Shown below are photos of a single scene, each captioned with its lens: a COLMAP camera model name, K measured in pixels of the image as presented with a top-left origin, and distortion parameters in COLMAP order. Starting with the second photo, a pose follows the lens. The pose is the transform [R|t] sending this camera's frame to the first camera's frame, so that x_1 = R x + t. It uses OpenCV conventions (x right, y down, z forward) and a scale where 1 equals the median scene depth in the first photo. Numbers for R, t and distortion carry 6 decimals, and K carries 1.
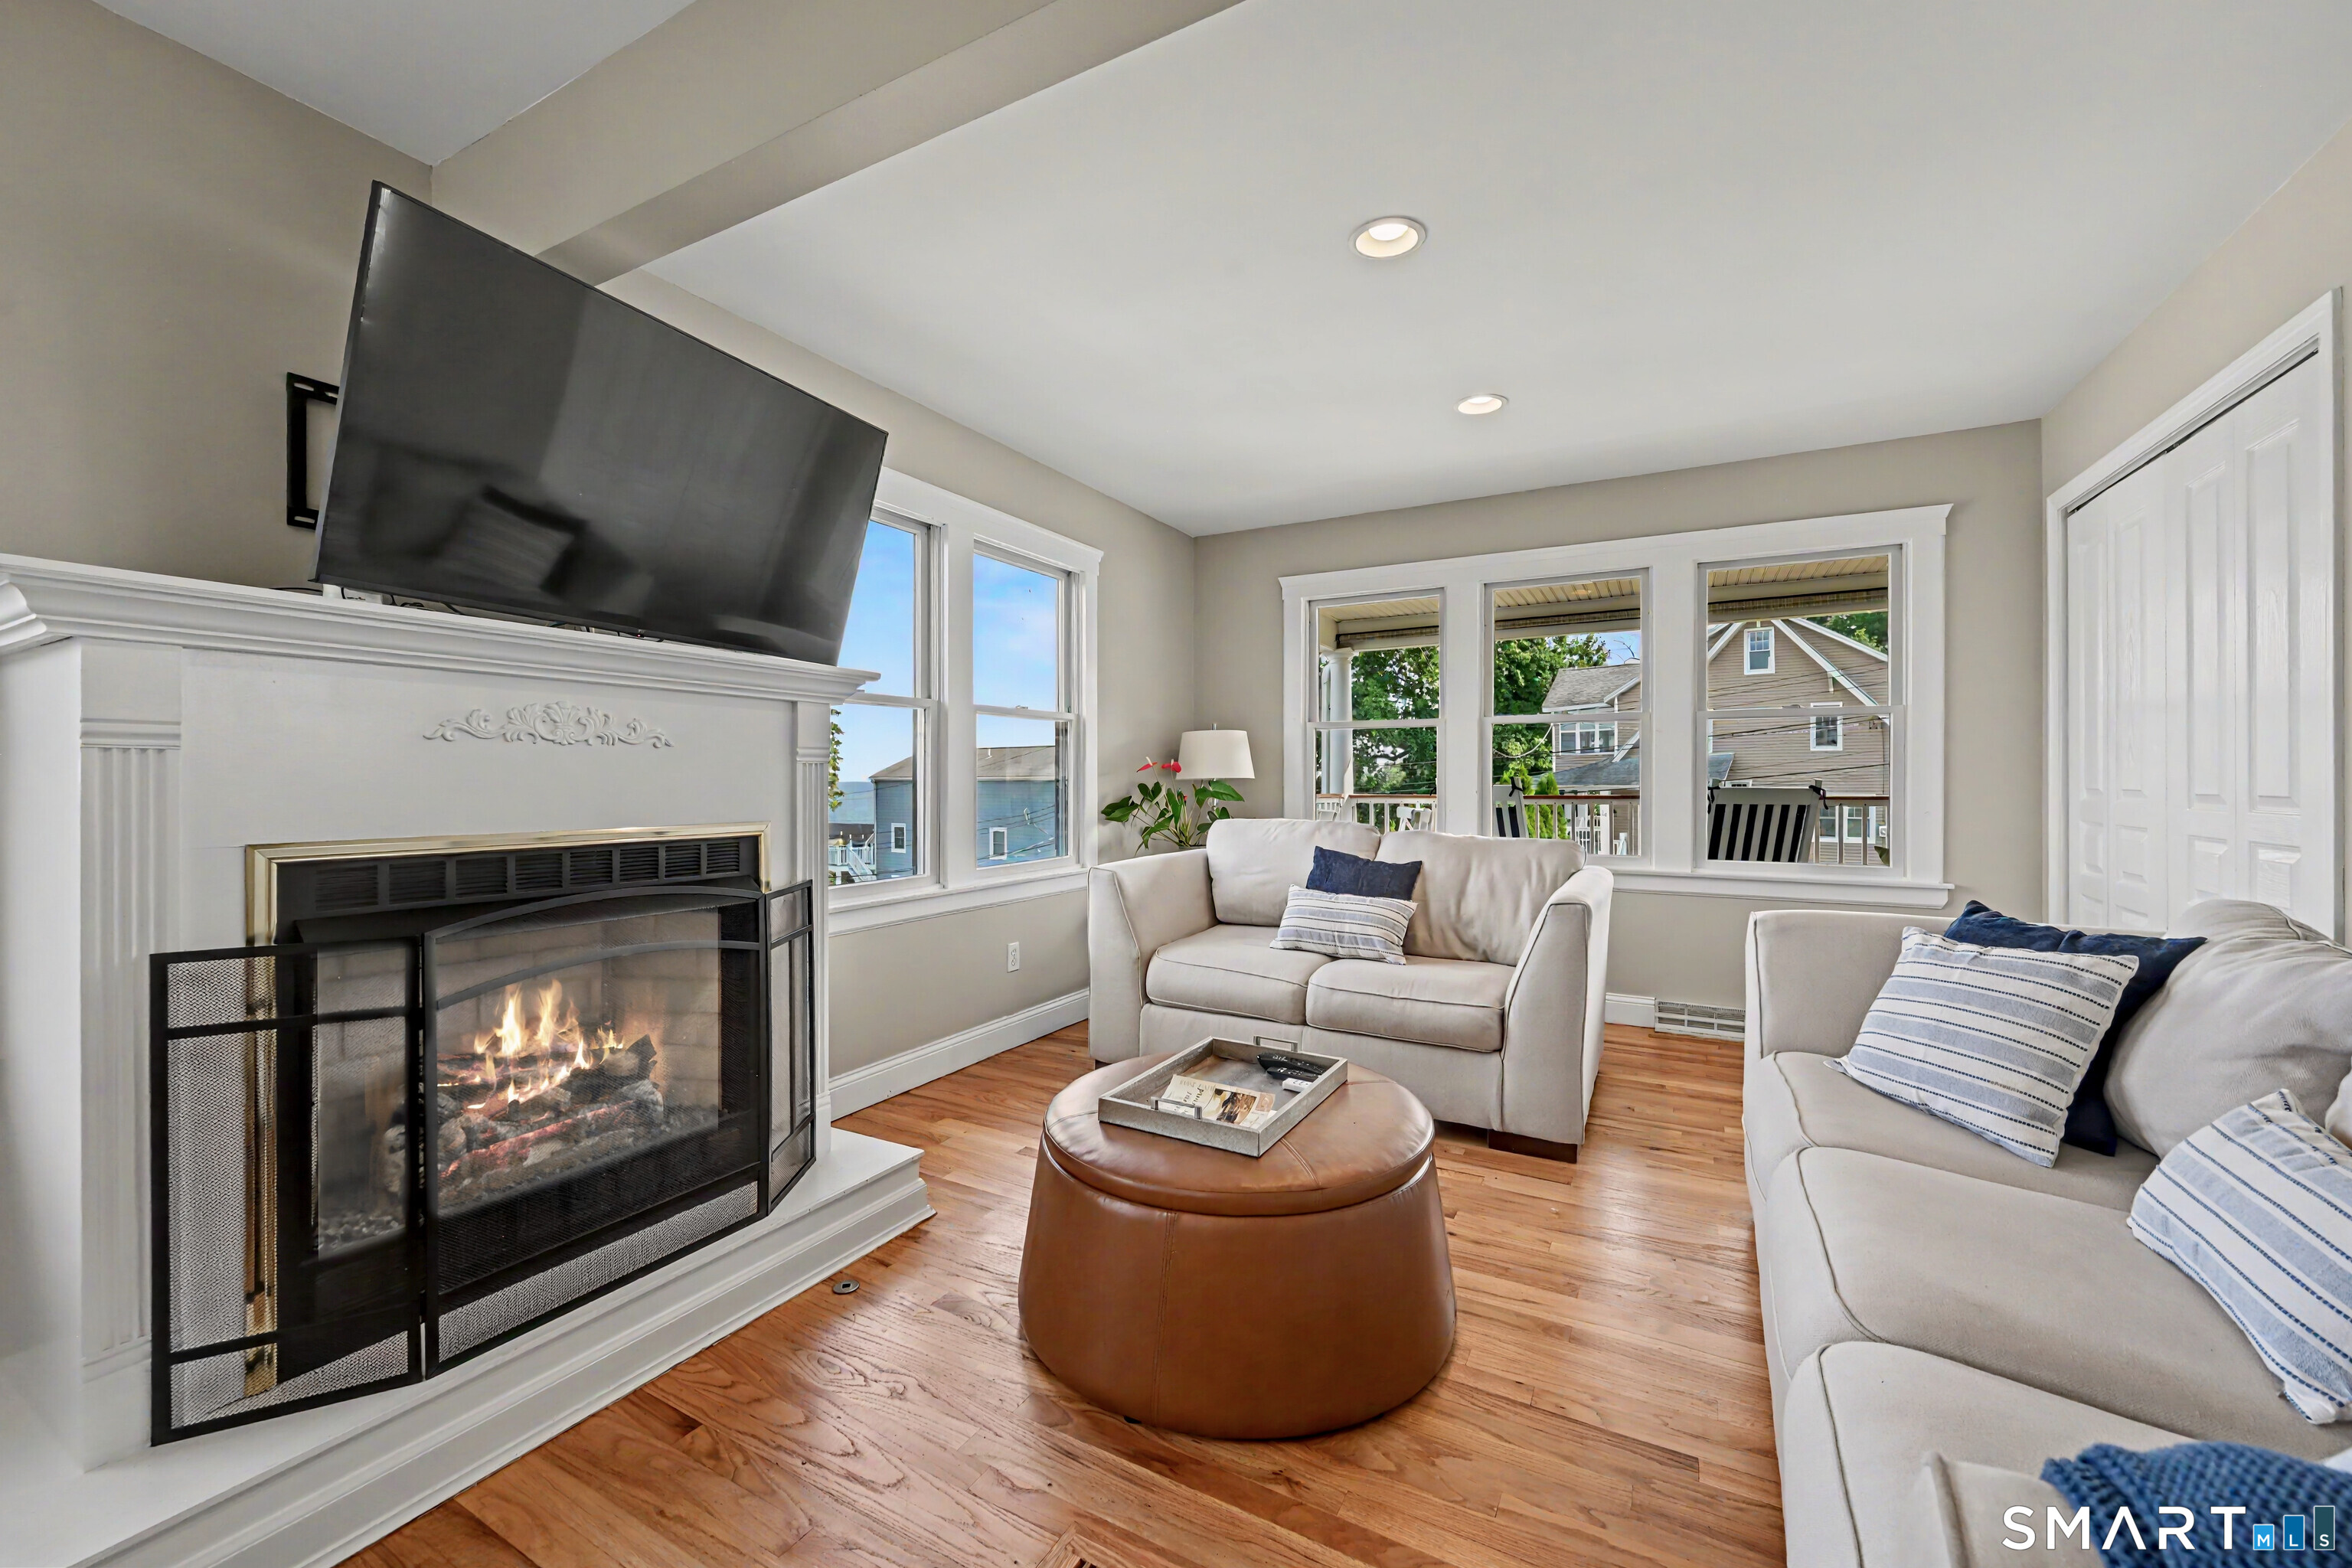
lens RADIAL K [[914.5, 0, 1181.8], [0, 914.5, 771.9], [0, 0, 1]] dist [-0.000521, 0.000016]
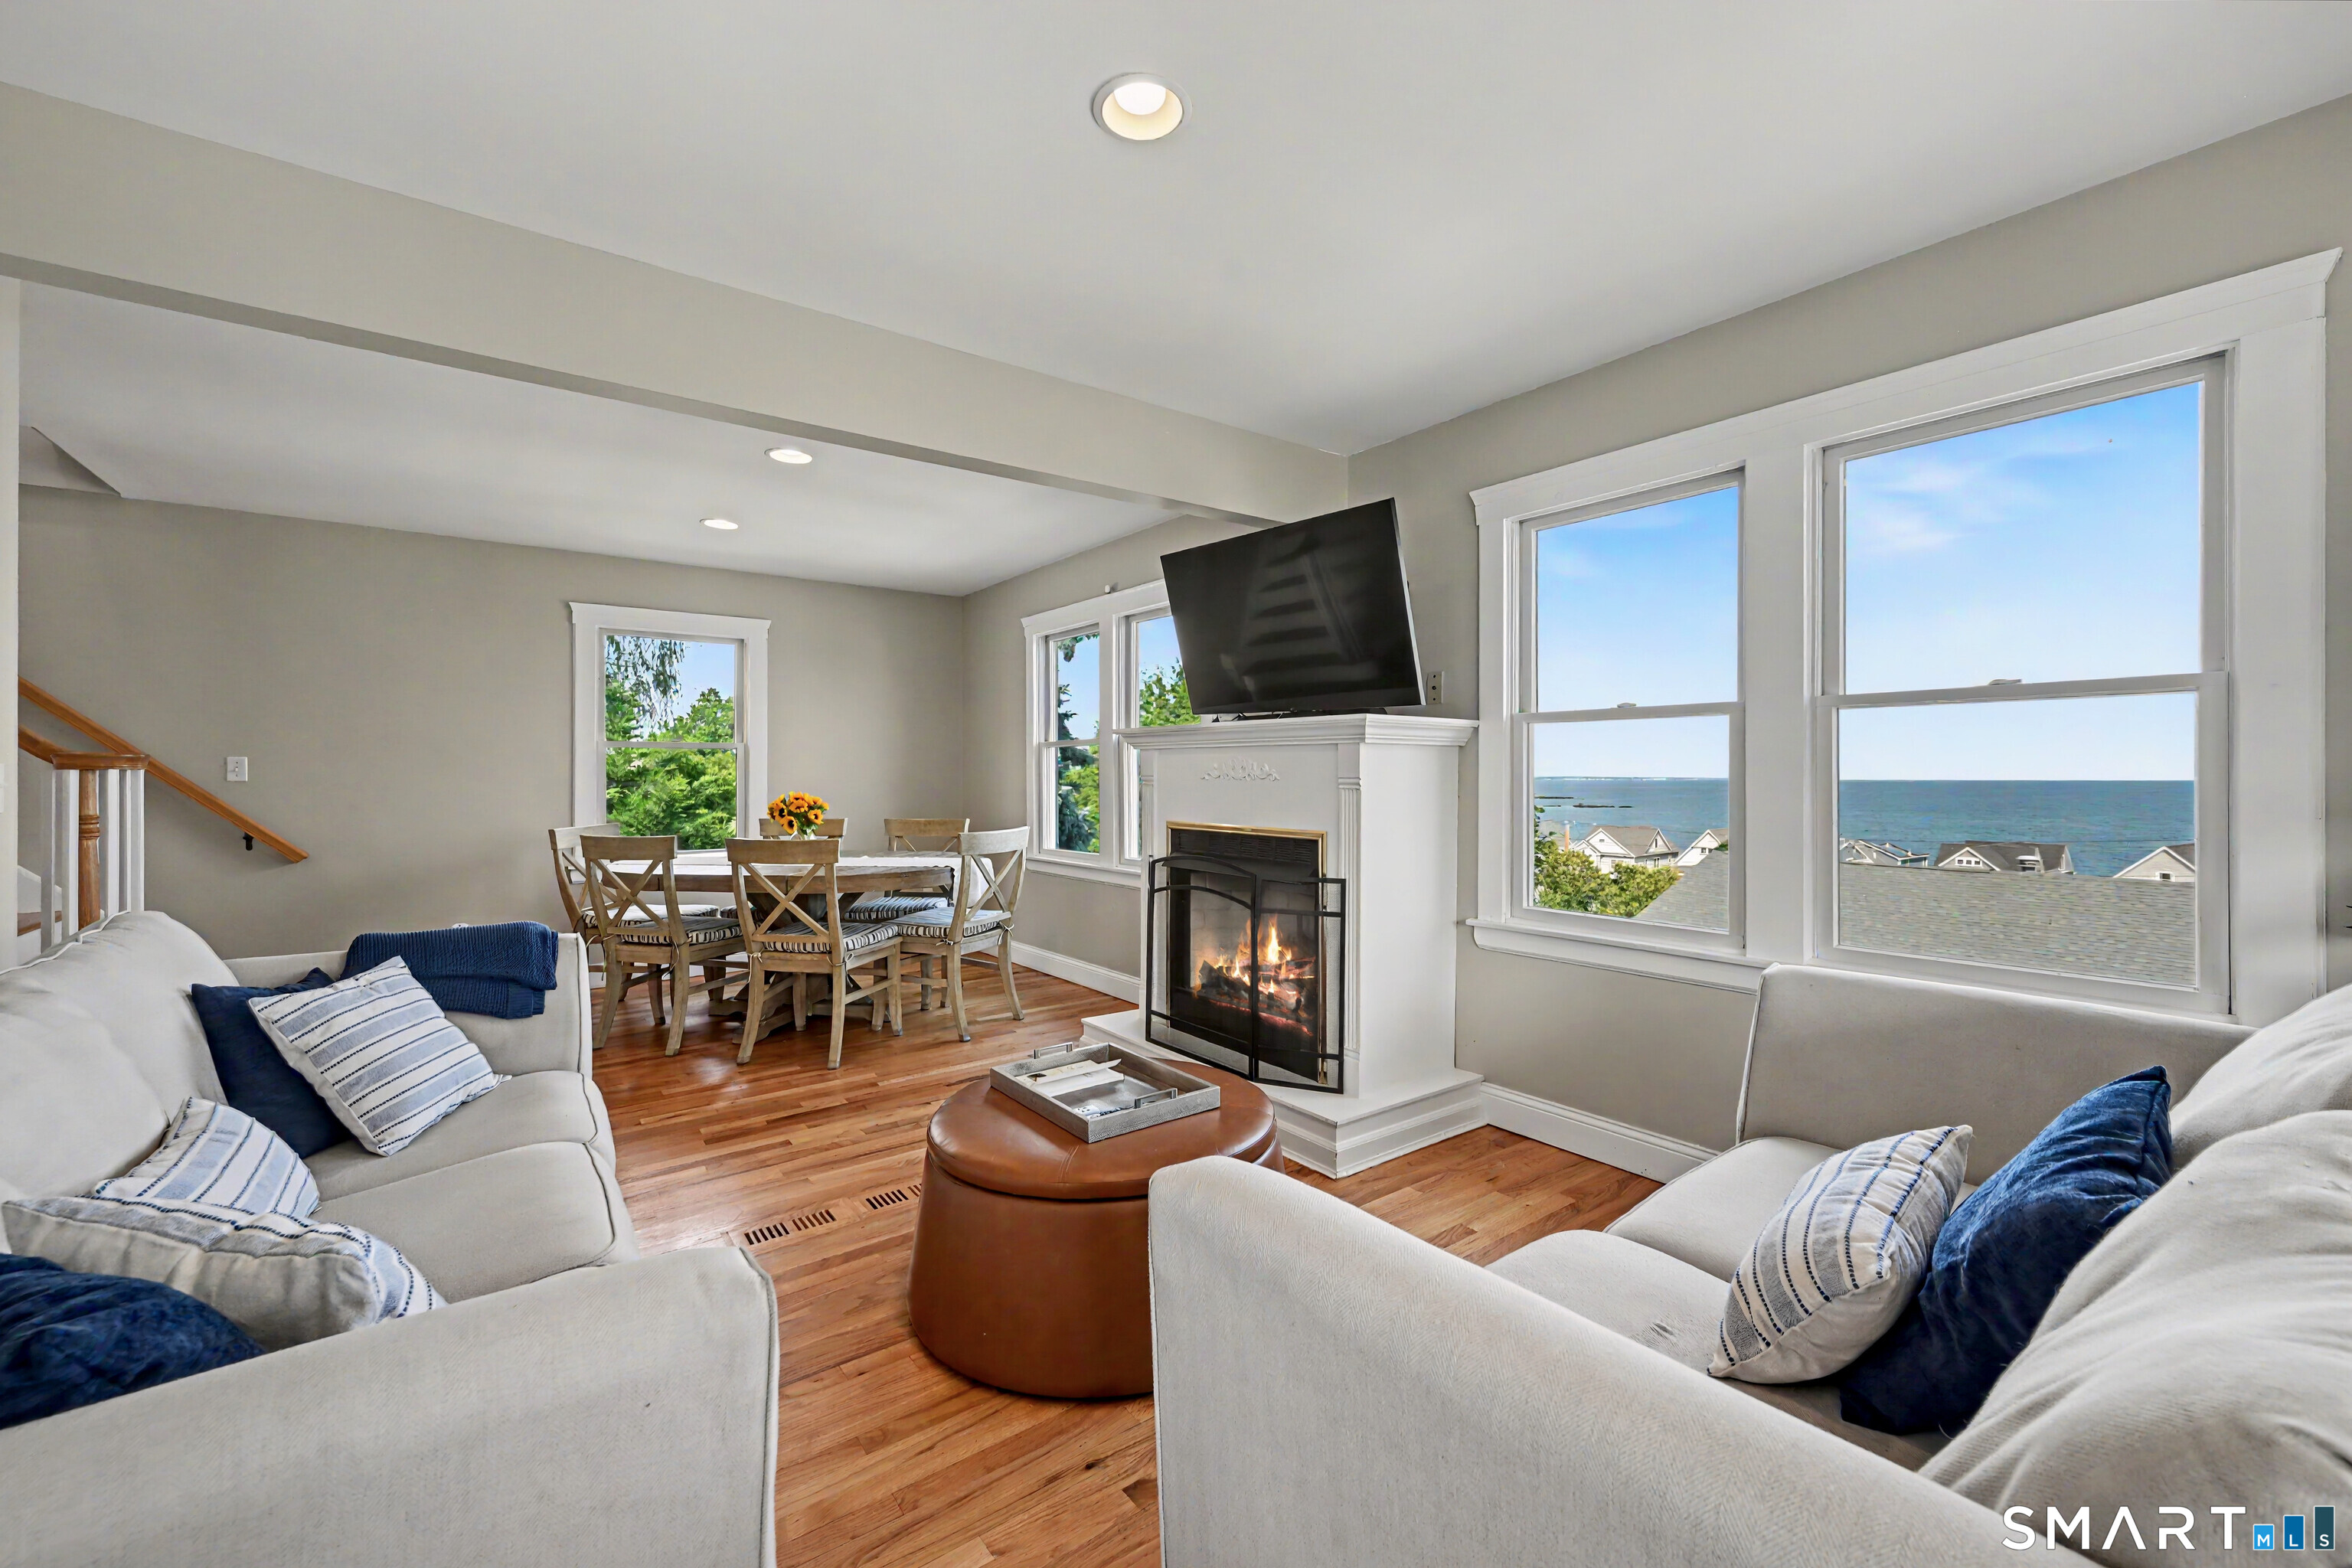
lens RADIAL K [[958.0, 0, 1171.6], [0, 958.0, 796.6], [0, 0, 1]] dist [0.001889, 0.000037]
pose [[-0.424358, 0.012391, -0.905410, 0.974939], [0.005444, 0.999923, 0.011133, -0.011197], [0.905478, -0.000204, -0.424393, 1.442761]]
